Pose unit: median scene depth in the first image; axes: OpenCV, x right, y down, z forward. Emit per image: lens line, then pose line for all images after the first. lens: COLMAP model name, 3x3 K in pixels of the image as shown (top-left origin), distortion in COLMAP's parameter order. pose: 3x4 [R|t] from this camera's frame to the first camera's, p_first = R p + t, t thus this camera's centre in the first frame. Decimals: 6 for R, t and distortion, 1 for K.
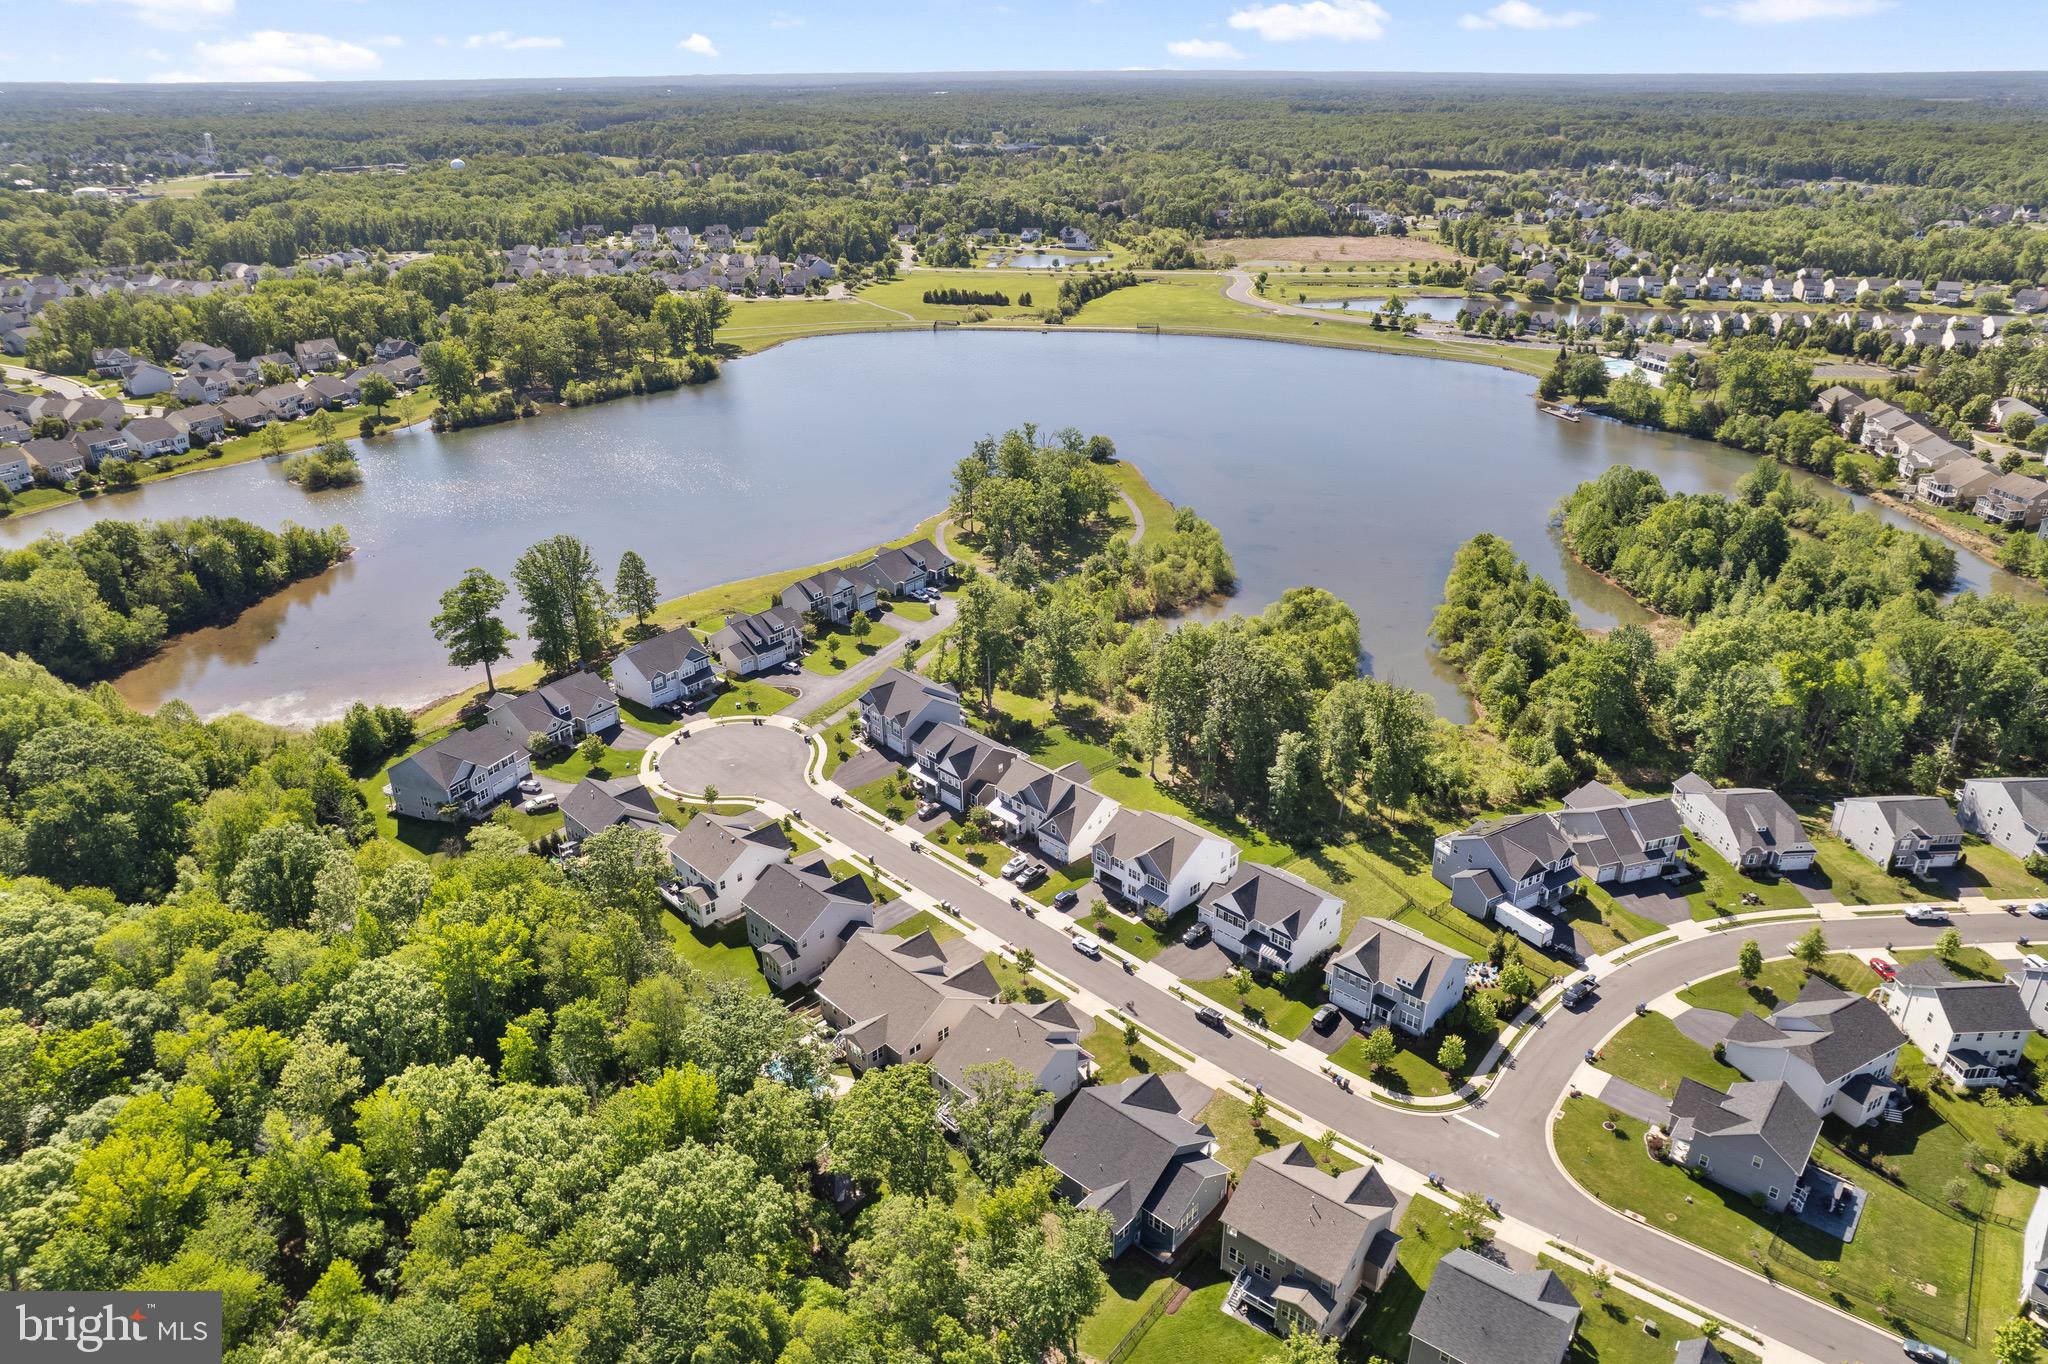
lens RADIAL K [[1288.9, 0, 1026.6], [0, 1288.9, 681.8], [0, 0, 1]] dist [-0.035716, 0.005694]
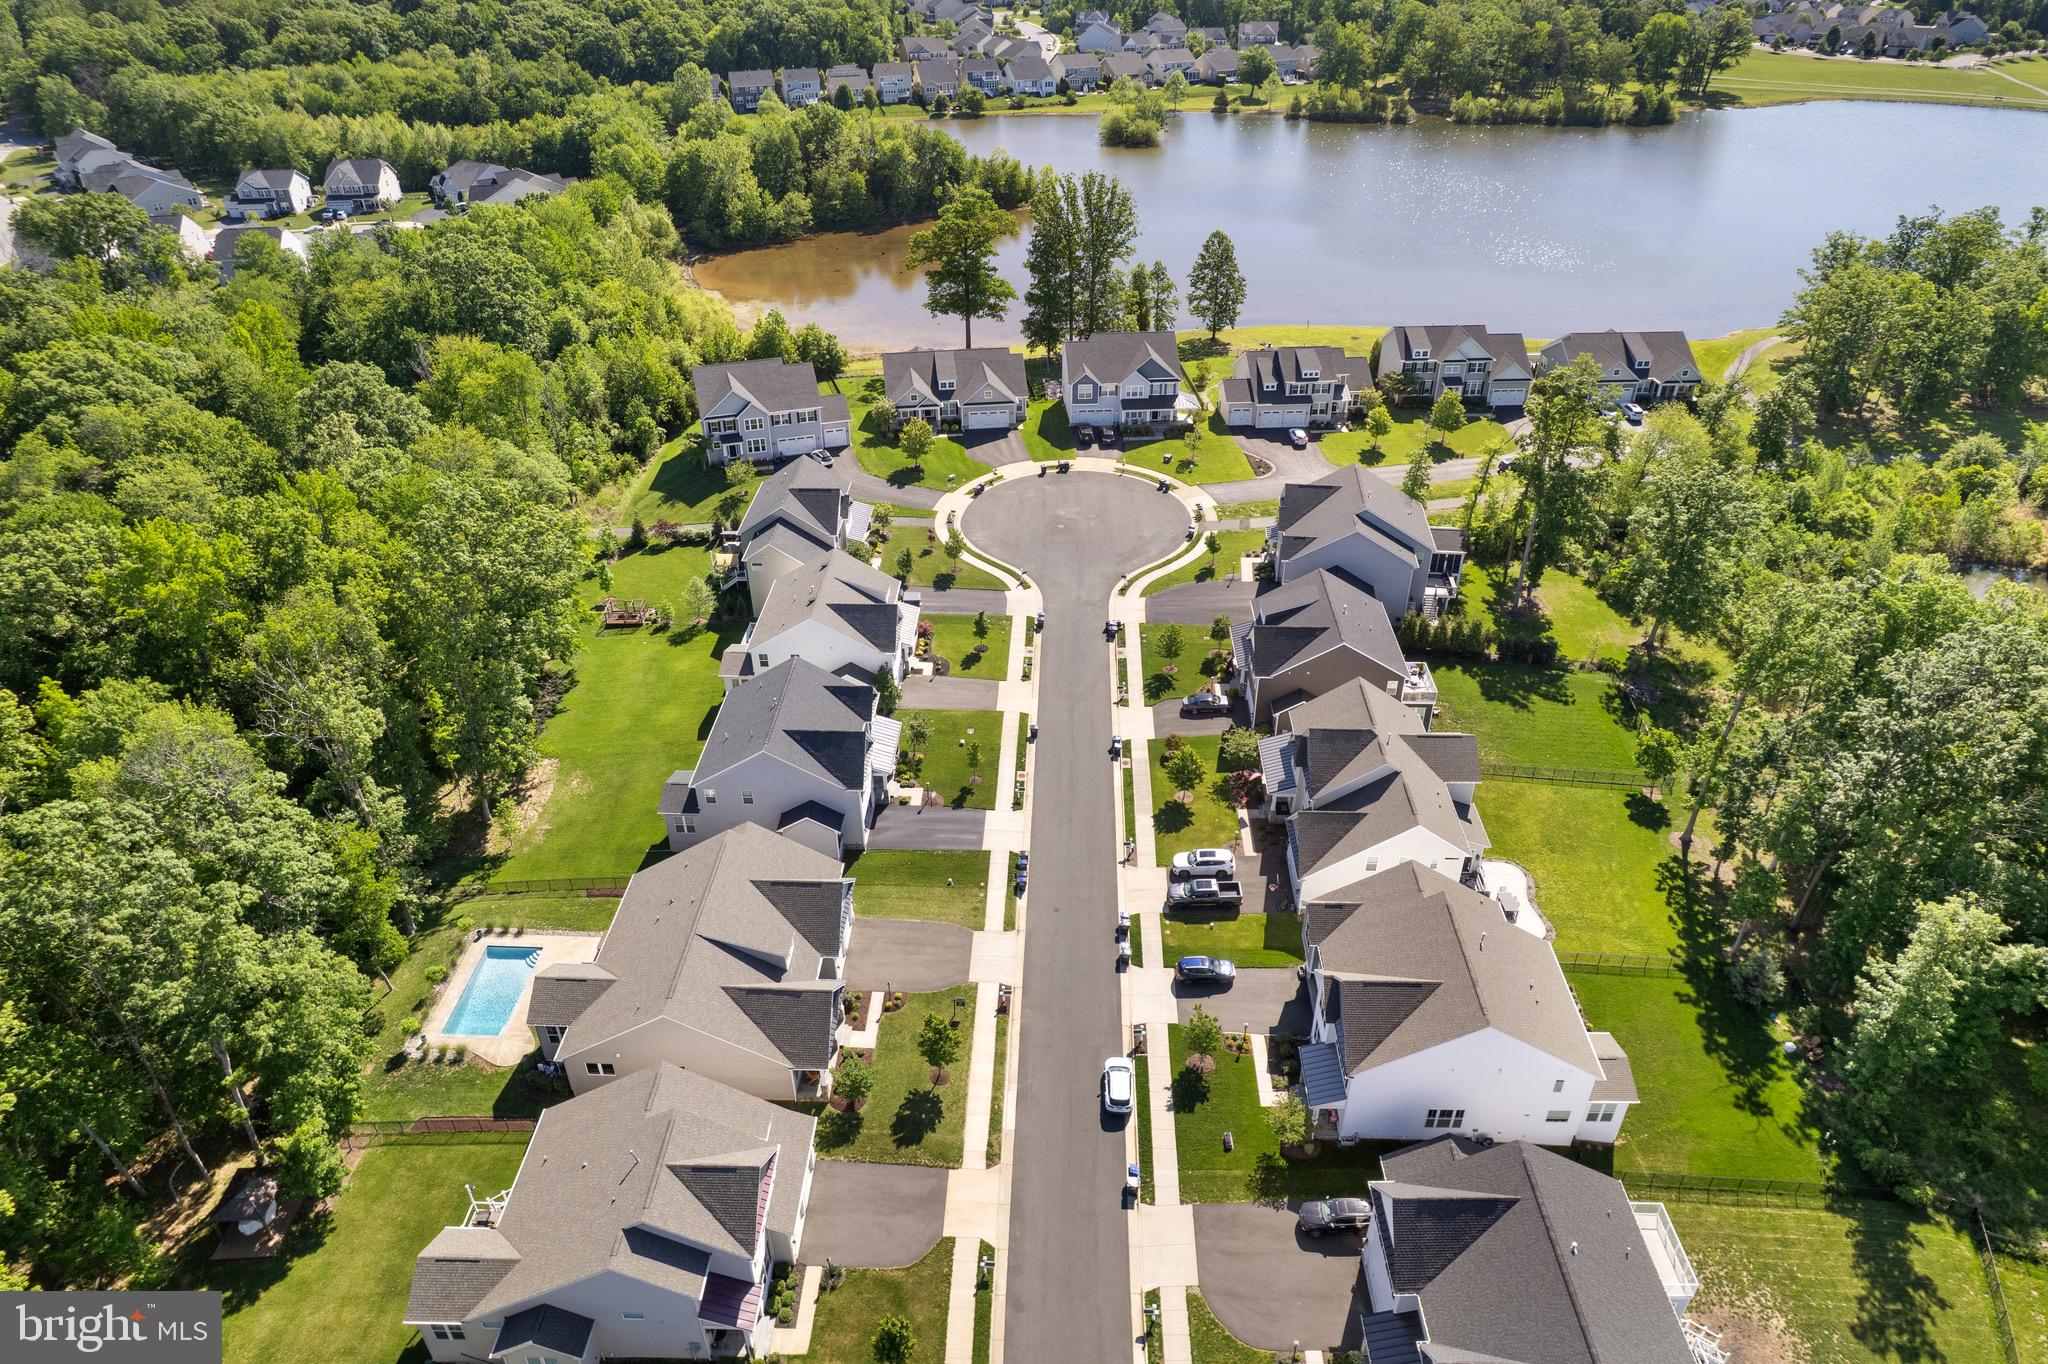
lens RADIAL K [[1288.9, 0, 1023.2], [0, 1288.9, 679.4], [0, 0, 1]] dist [-0.035716, 0.005694]
pose [[0.694404, 0.396990, -0.600168, 0.166631], [-0.307170, 0.917773, 0.251674, -0.021153], [0.650730, 0.009590, 0.759248, 0.443263]]
